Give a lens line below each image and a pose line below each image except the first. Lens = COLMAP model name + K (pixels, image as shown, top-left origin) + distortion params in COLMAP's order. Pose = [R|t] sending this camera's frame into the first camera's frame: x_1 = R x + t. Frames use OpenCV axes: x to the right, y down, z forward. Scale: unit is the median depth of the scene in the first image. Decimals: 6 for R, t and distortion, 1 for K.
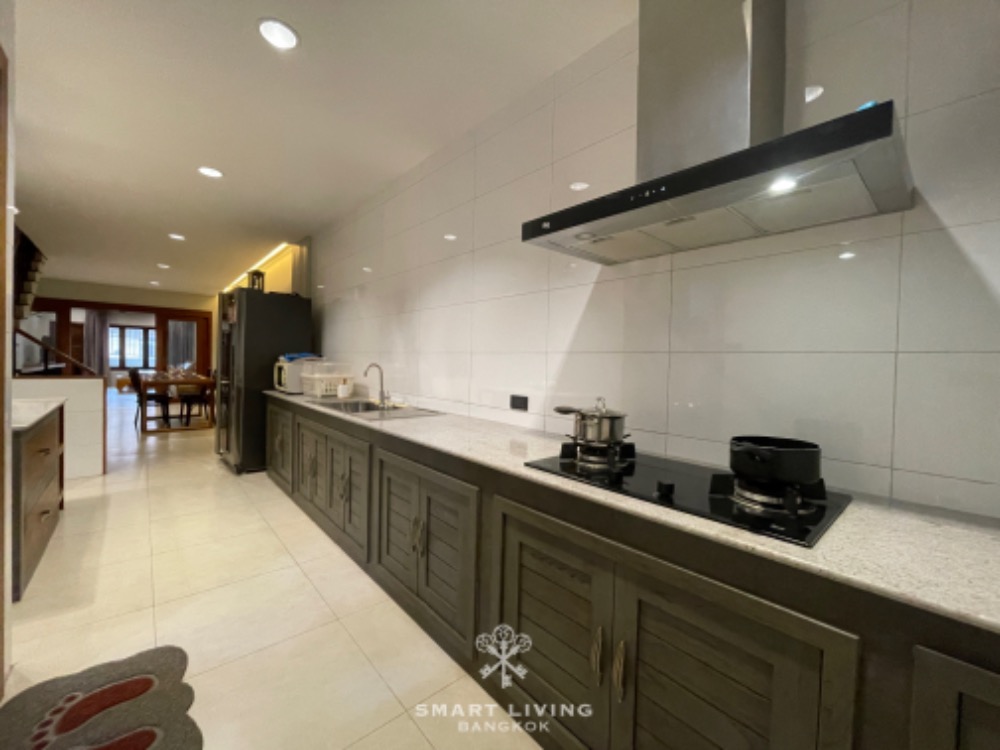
lens RADIAL K [[404.1, 0, 497.2], [0, 404.1, 375.1], [0, 0, 1]] dist [-0.006410, 0.000024]
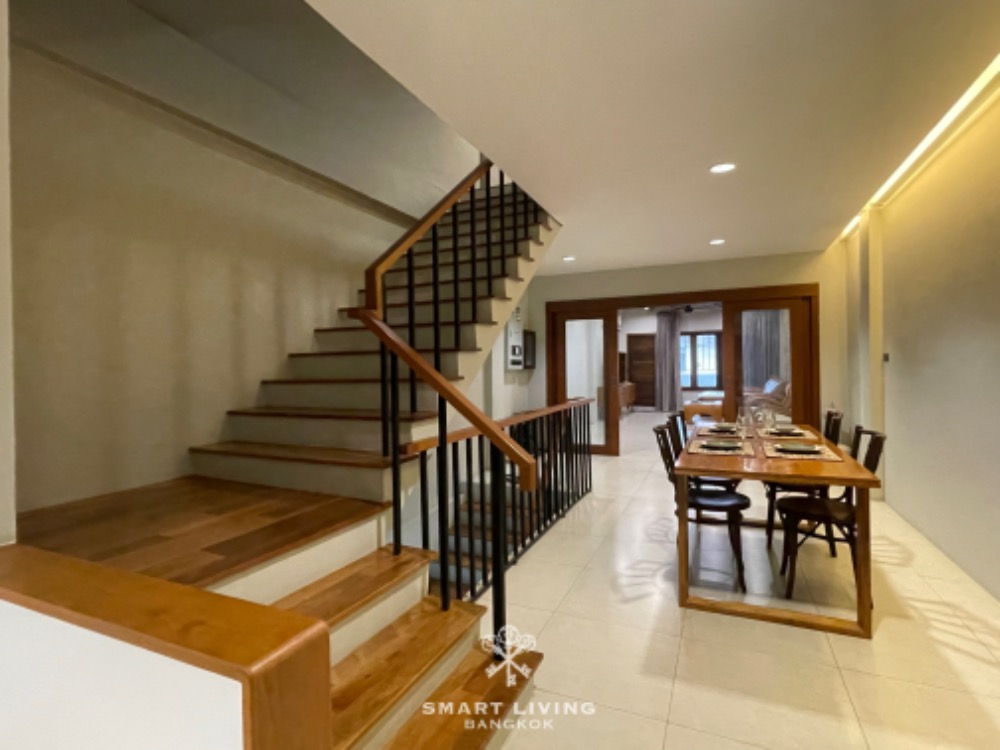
lens RADIAL K [[510.7, 0, 493.1], [0, 510.7, 373.3], [0, 0, 1]] dist [-0.000831, -0.000026]
pose [[0.407337, -0.024259, -0.912956, -0.261827], [0.001521, 0.999664, -0.025884, -0.026606], [0.913277, 0.009154, 0.407237, 0.330909]]
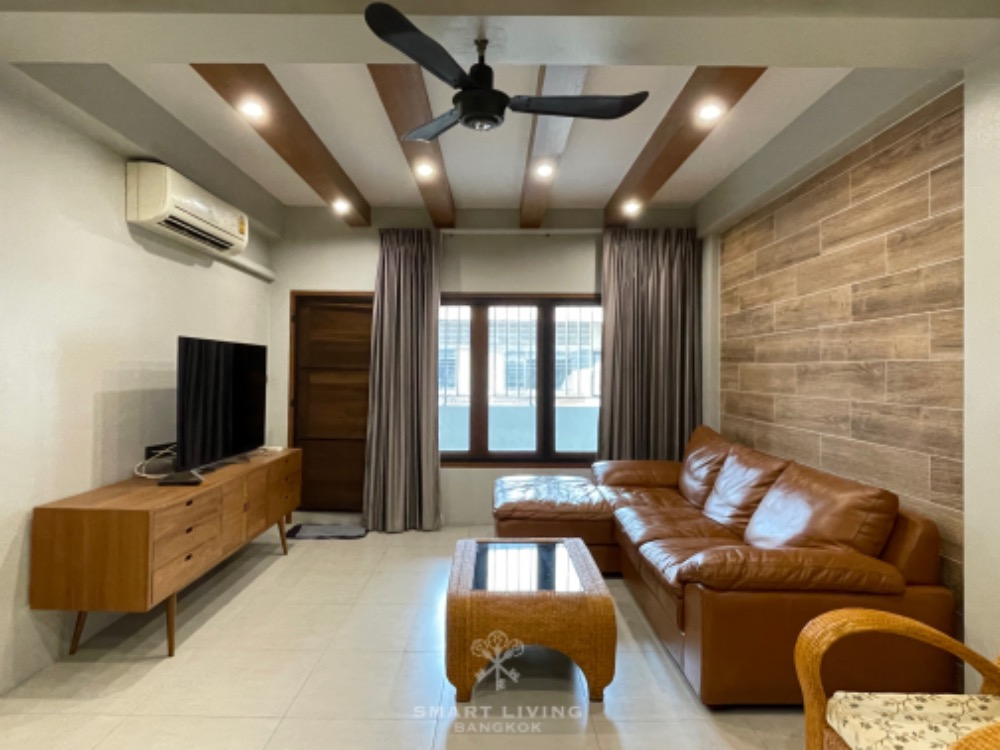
lens RADIAL K [[641.4, 0, 499.6], [0, 641.4, 374.7], [0, 0, 1]] dist [-0.002181, -0.000311]
pose [[0.753508, -0.020765, -0.657111, -0.811897], [-0.008229, 0.999125, -0.041008, -0.068290], [0.657387, 0.036307, 0.752678, 0.872124]]
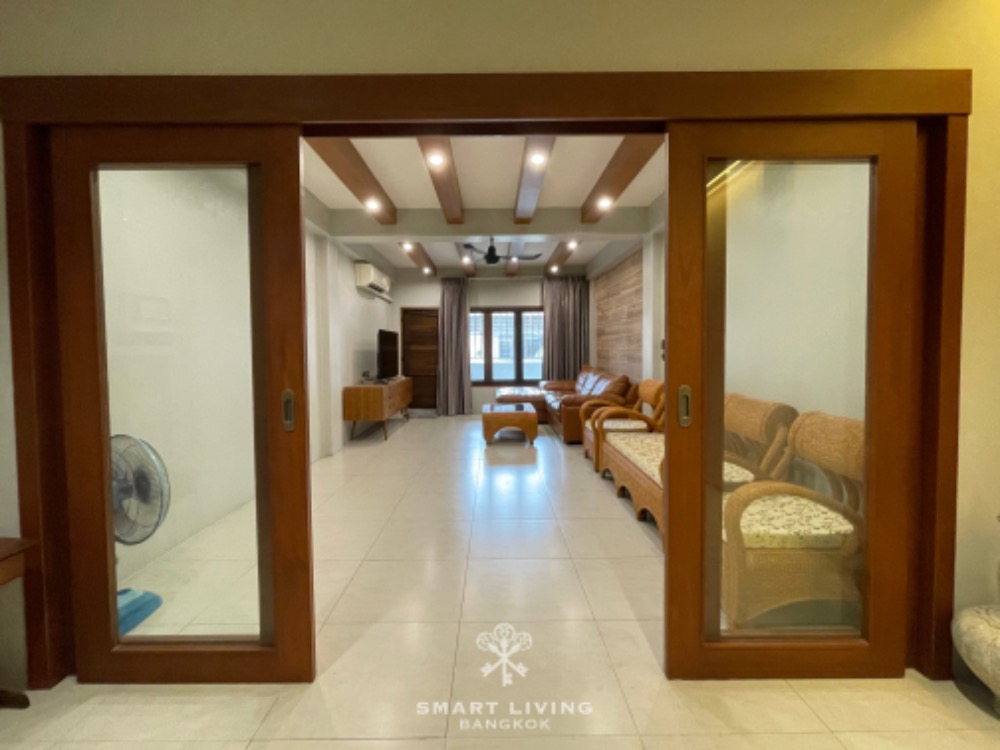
lens RADIAL K [[439.0, 0, 496.0], [0, 439.0, 373.6], [0, 0, 1]] dist [-0.000889, -0.000098]
pose [[0.754286, -0.000955, -0.656545, -0.644985], [0.009355, 0.999913, 0.009293, -0.044925], [0.656479, -0.013151, 0.754229, 0.674989]]
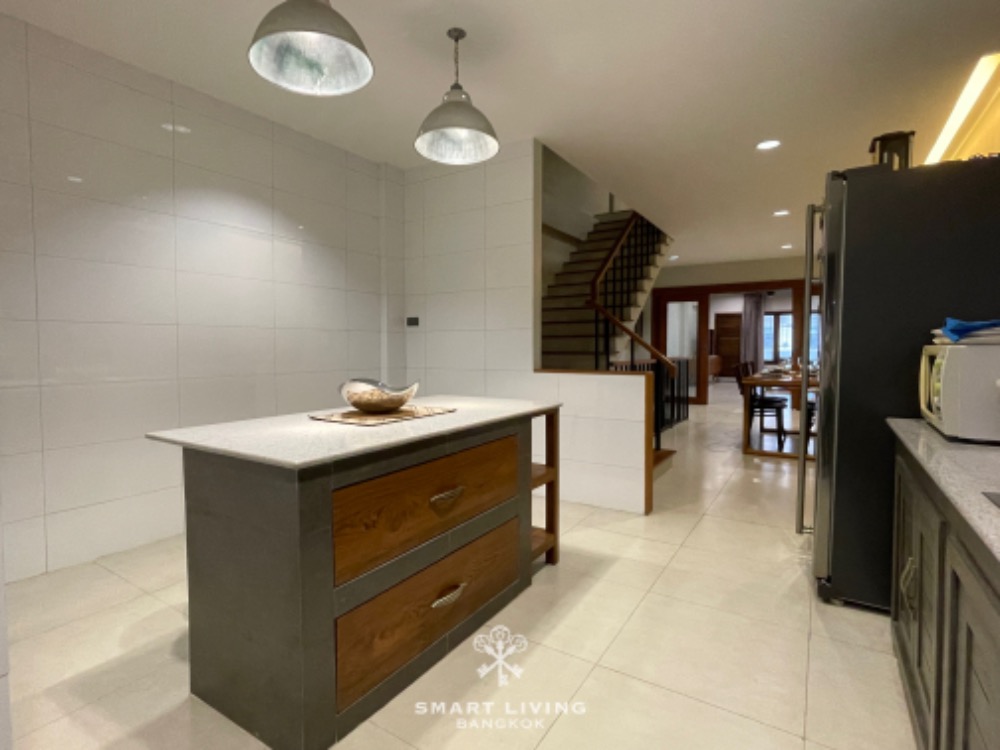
lens RADIAL K [[510.7, 0, 500.4], [0, 510.7, 371.8], [0, 0, 1]] dist [-0.000831, -0.000026]
pose [[0.280125, 0.020364, -0.959748, -0.071117], [-0.019636, 0.999687, 0.015480, -0.002330], [0.959763, 0.014510, 0.280437, 0.171794]]
